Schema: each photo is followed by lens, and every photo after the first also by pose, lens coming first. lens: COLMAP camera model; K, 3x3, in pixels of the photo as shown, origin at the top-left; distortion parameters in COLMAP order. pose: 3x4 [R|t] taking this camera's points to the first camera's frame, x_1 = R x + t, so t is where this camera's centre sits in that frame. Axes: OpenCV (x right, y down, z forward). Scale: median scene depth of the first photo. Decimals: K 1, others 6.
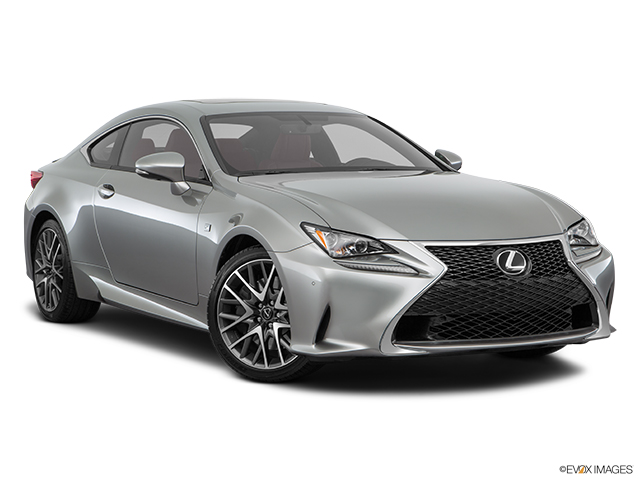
lens RADIAL K [[1304.3, 0, 320.0], [0, 1304.3, 240.0], [0, 0, 1]] dist [0.314798, 0.048216]
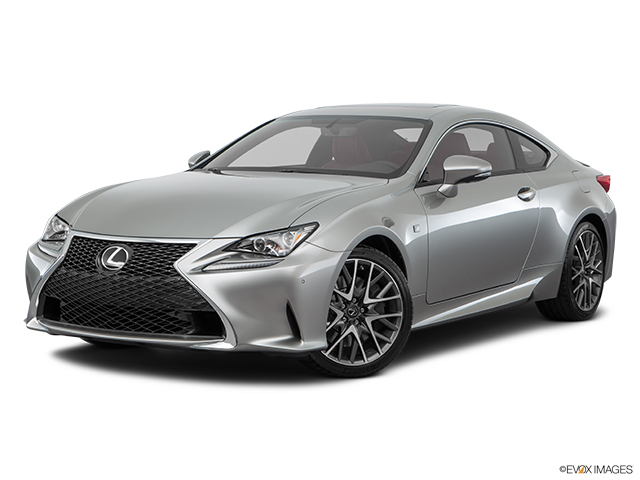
lens RADIAL K [[1283.6, 0, 320.0], [0, 1283.6, 240.0], [0, 0, 1]] dist [0.272842, -0.035328]
pose [[0.485425, 0.072474, -0.871269, 1.111083], [-0.078718, 0.996134, 0.039003, -0.049657], [0.870727, 0.049652, 0.489253, 0.639719]]
